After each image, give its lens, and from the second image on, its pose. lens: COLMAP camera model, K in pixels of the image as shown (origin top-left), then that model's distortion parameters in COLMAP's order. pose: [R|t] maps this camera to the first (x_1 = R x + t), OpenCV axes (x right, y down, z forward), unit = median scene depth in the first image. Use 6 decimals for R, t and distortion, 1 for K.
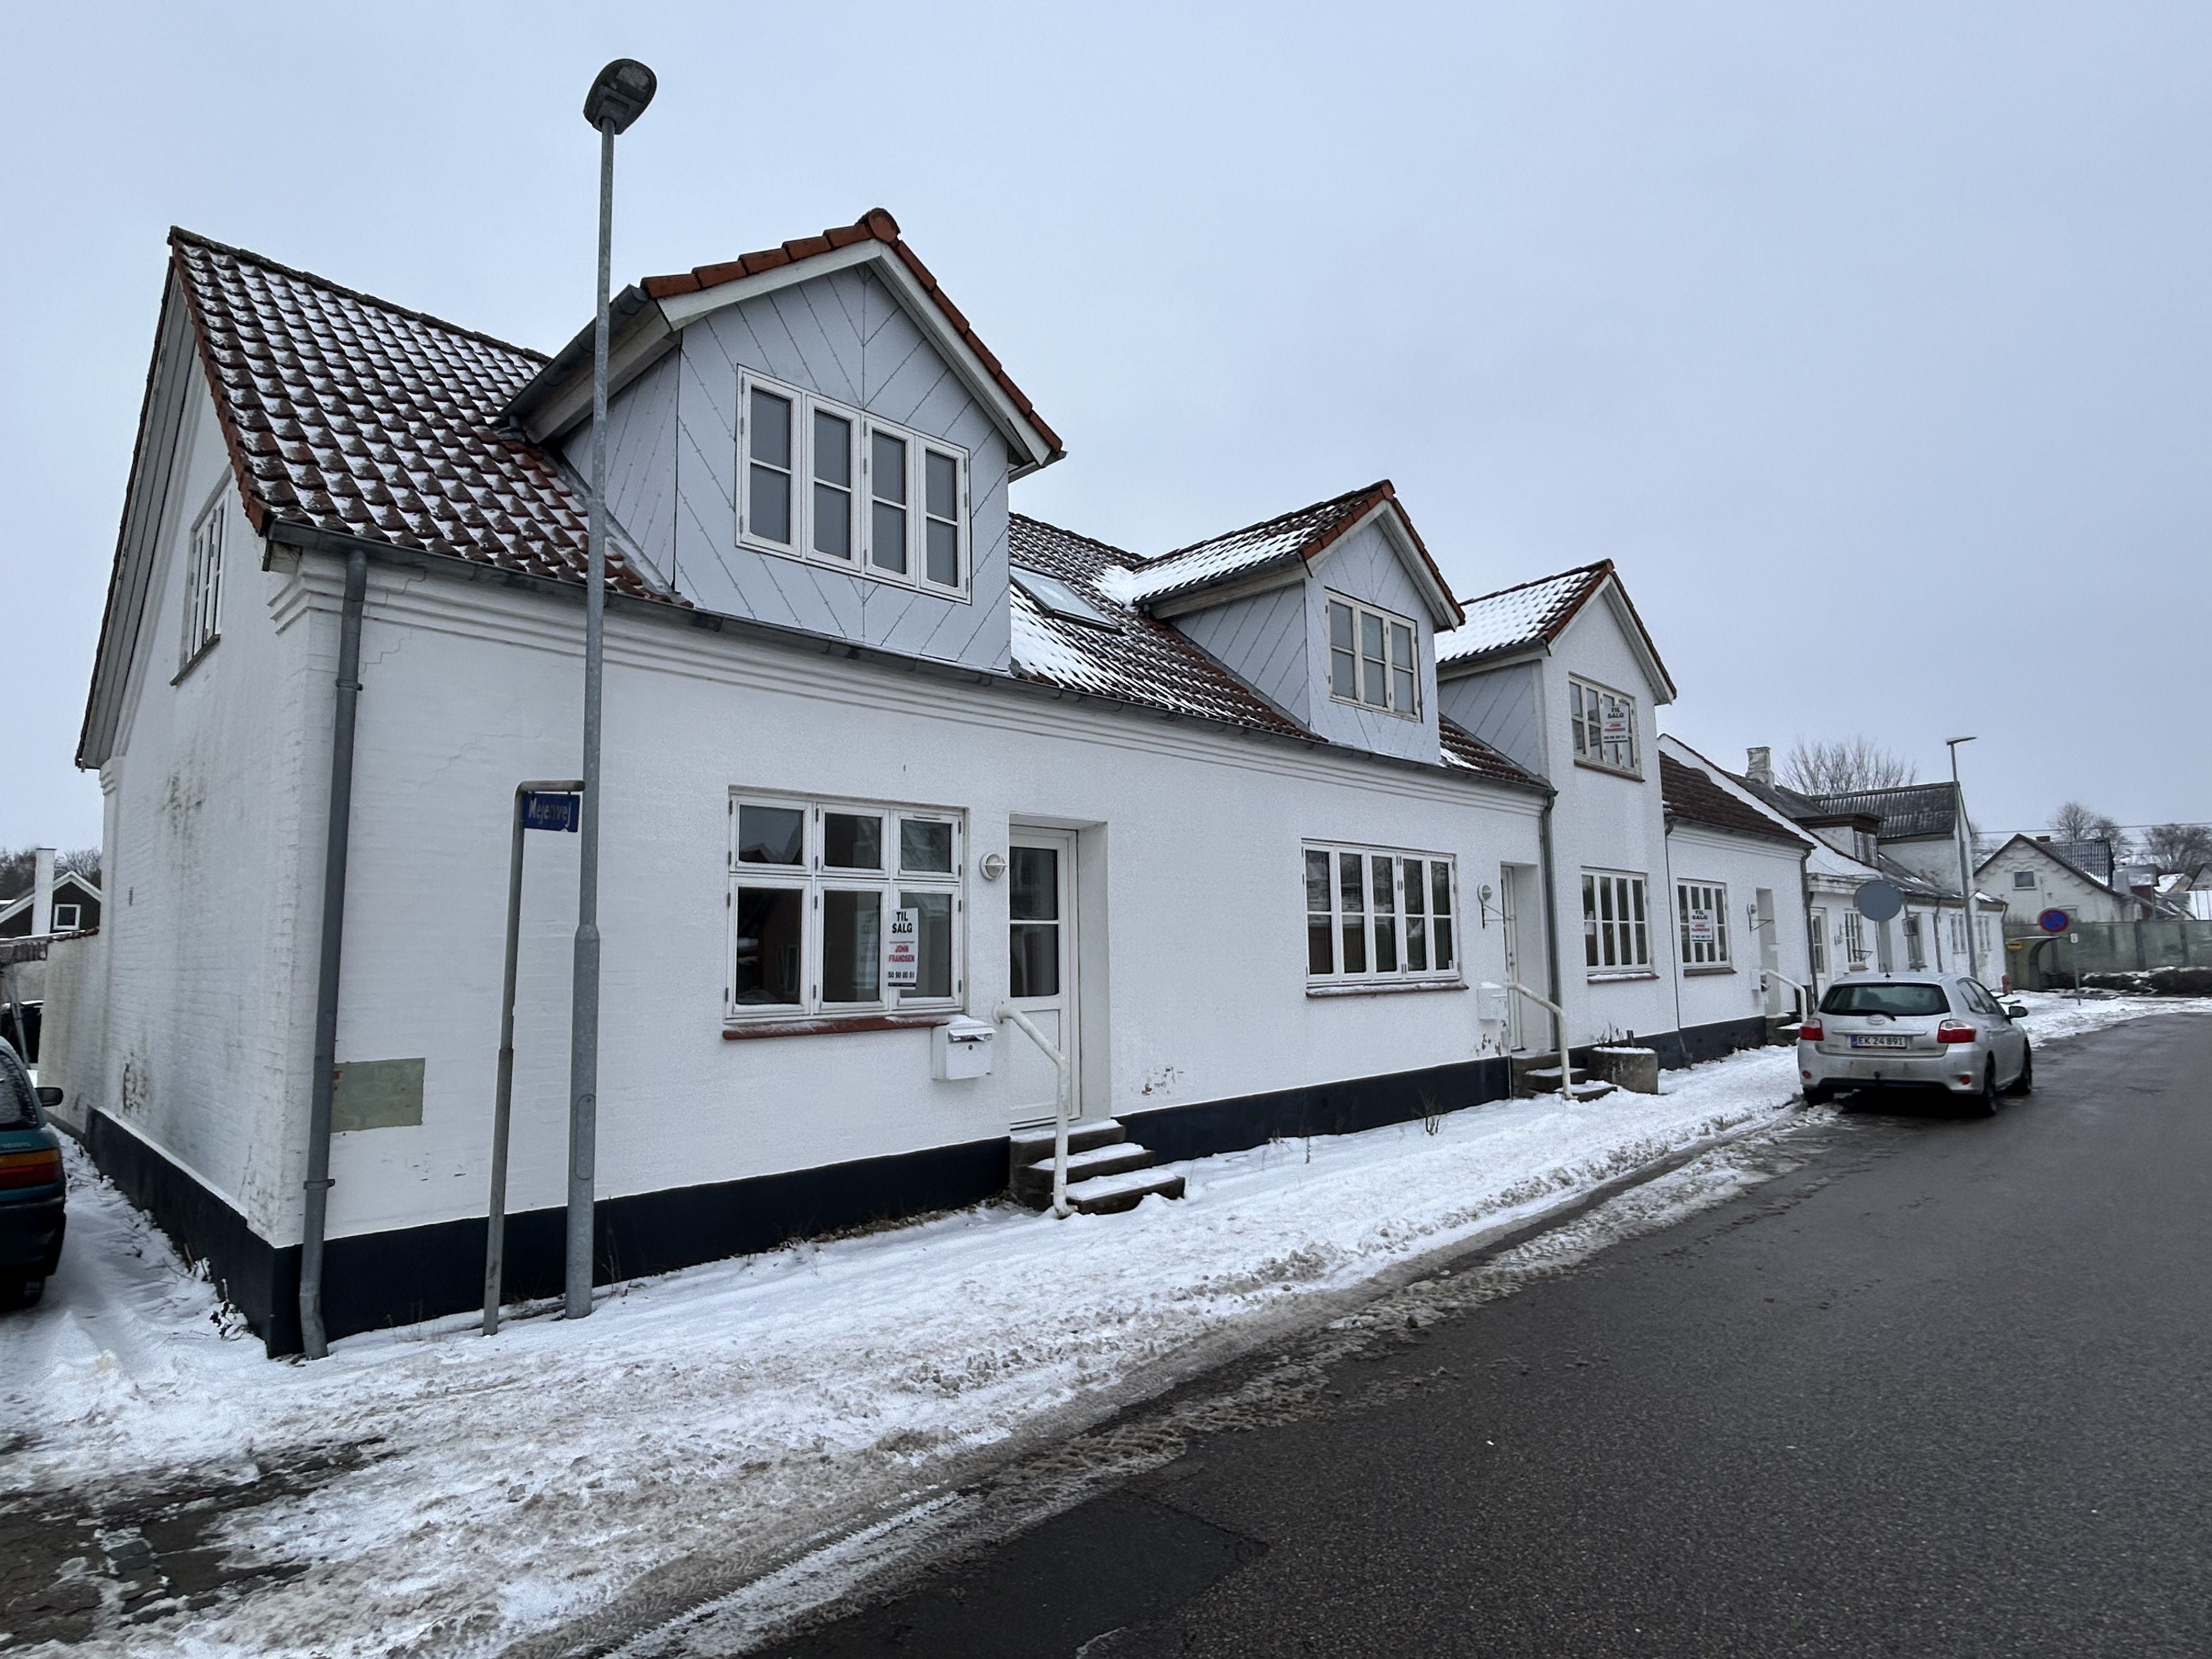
lens RADIAL K [[1165.5, 0, 1108.9], [0, 1165.5, 827.6], [0, 0, 1]] dist [0.006397, 0.000210]
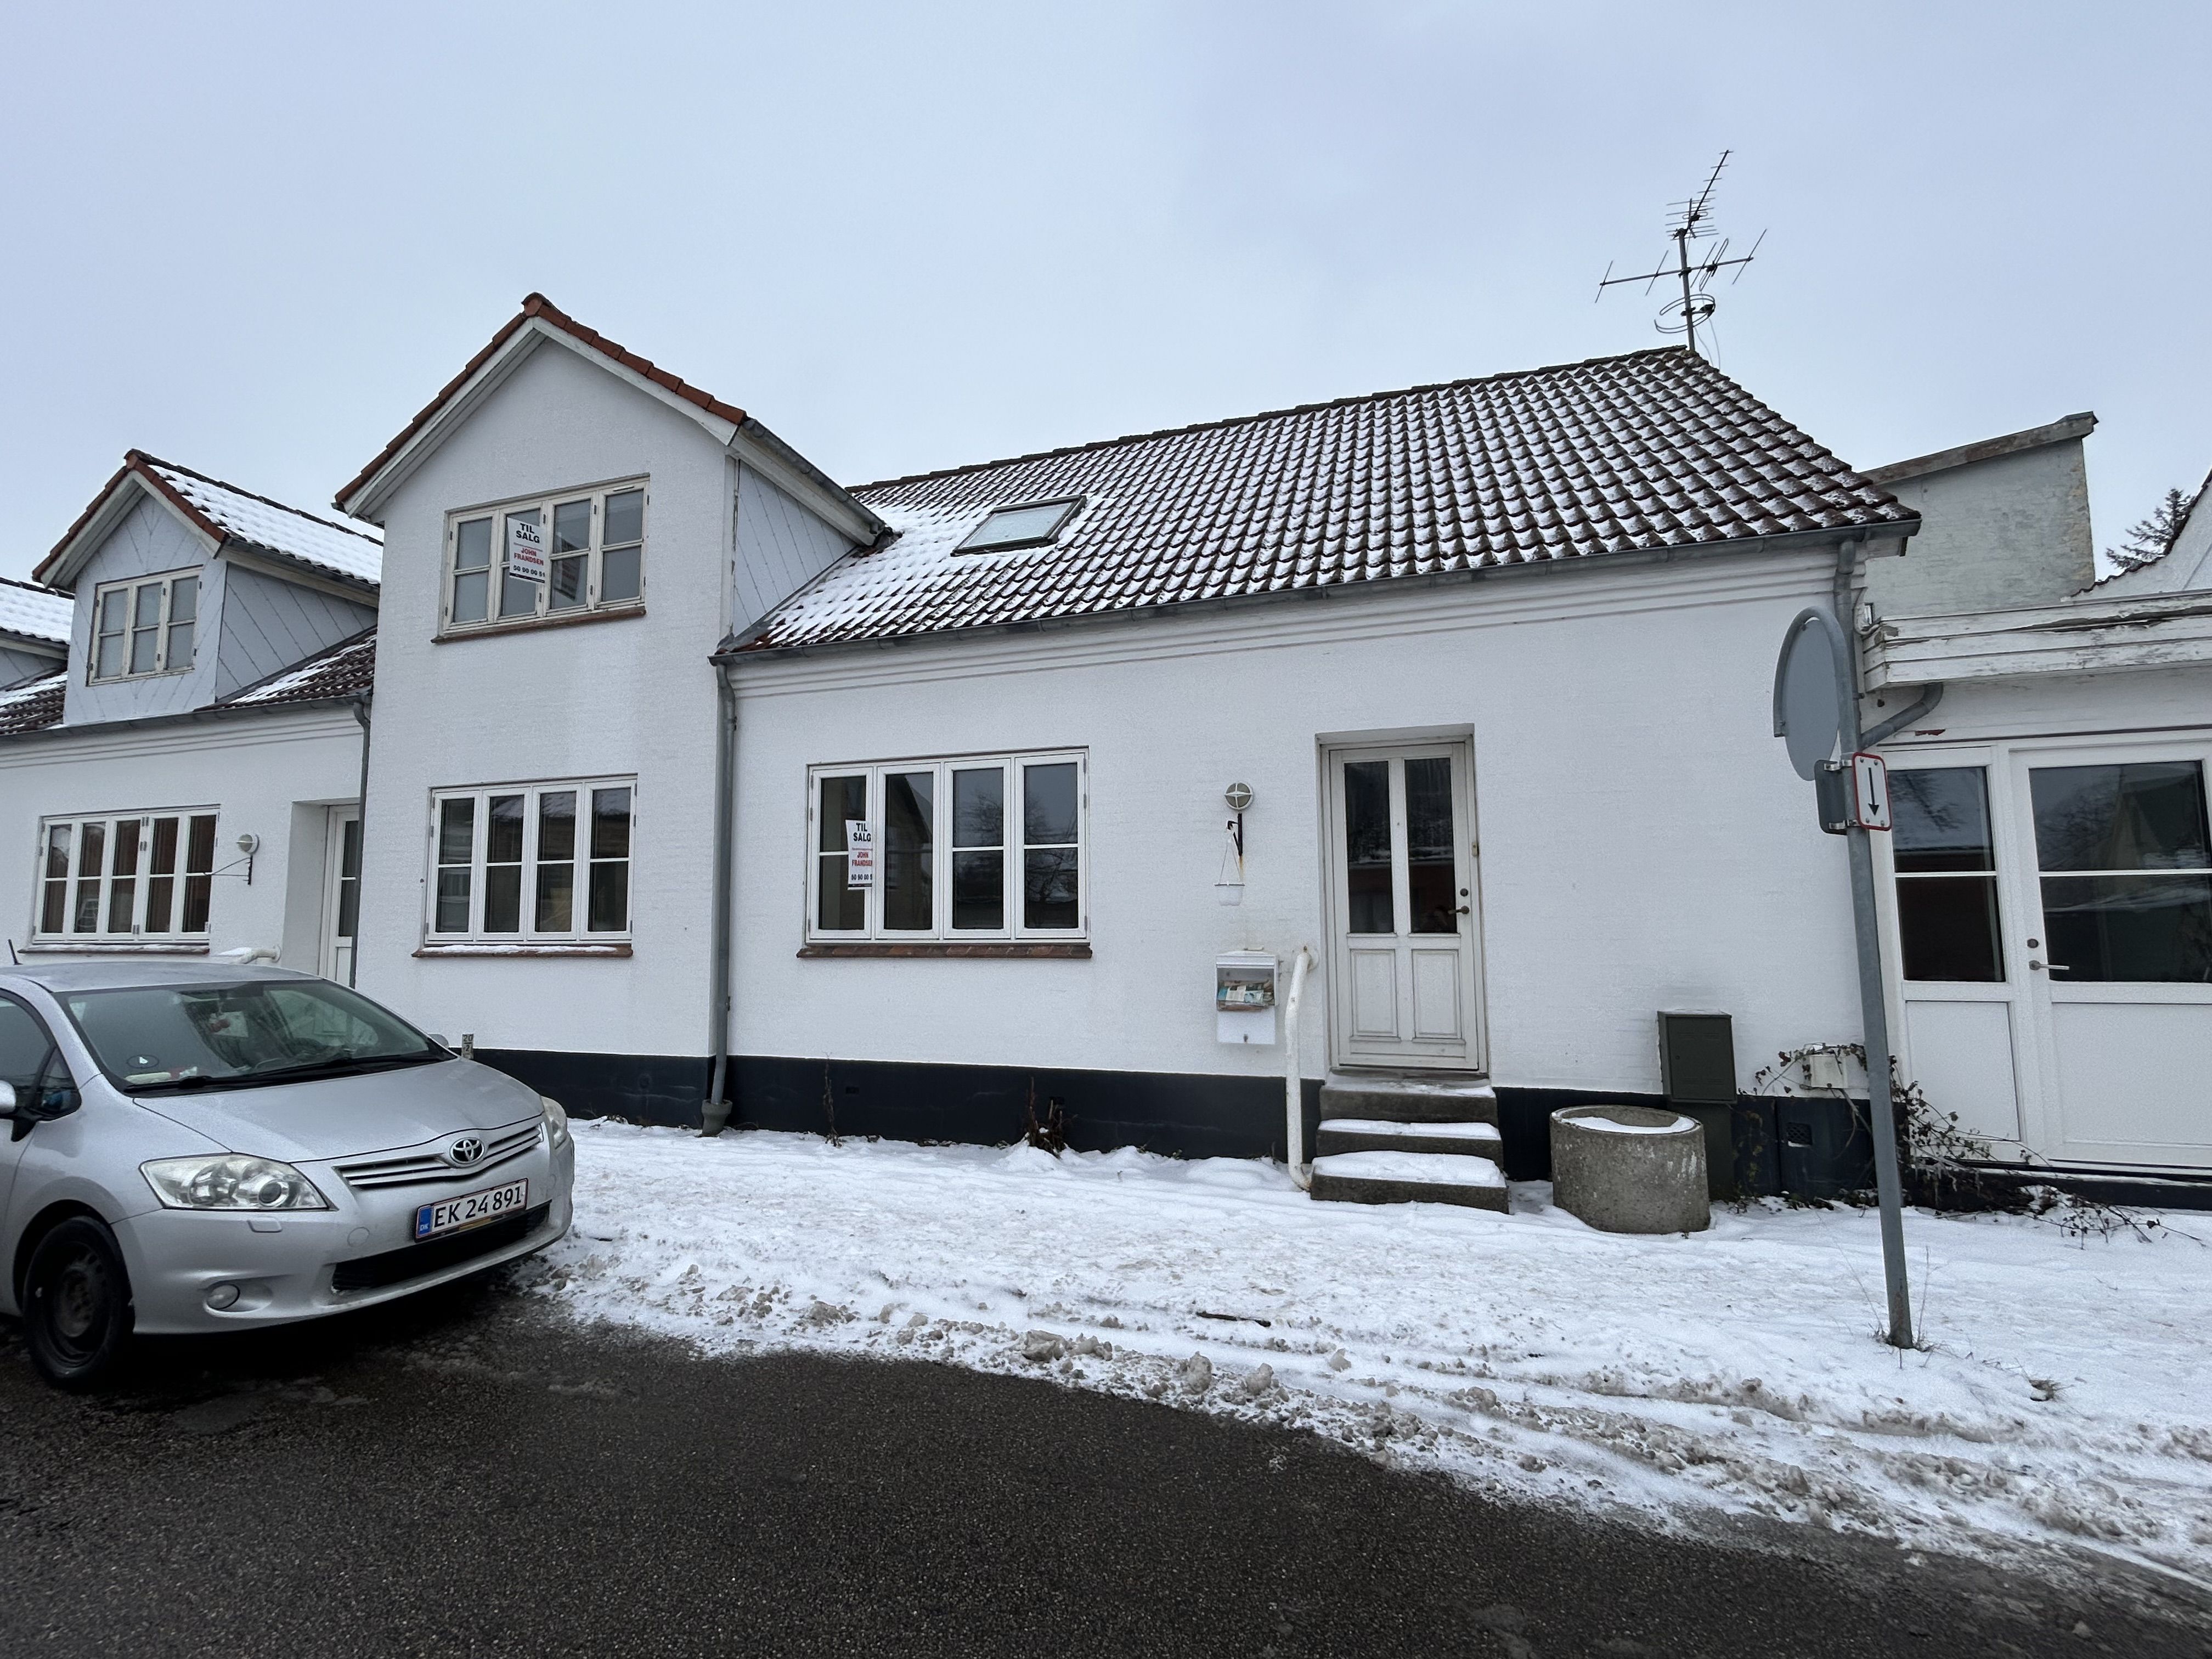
lens RADIAL K [[944.1, 0, 1108.9], [0, 944.1, 828.1], [0, 0, 1]] dist [0.014760, -0.000077]
pose [[0.451596, -0.052183, -0.890695, 0.931542], [0.106294, 0.994325, -0.004362, 0.086371], [0.885868, -0.092706, 0.454580, 0.937145]]
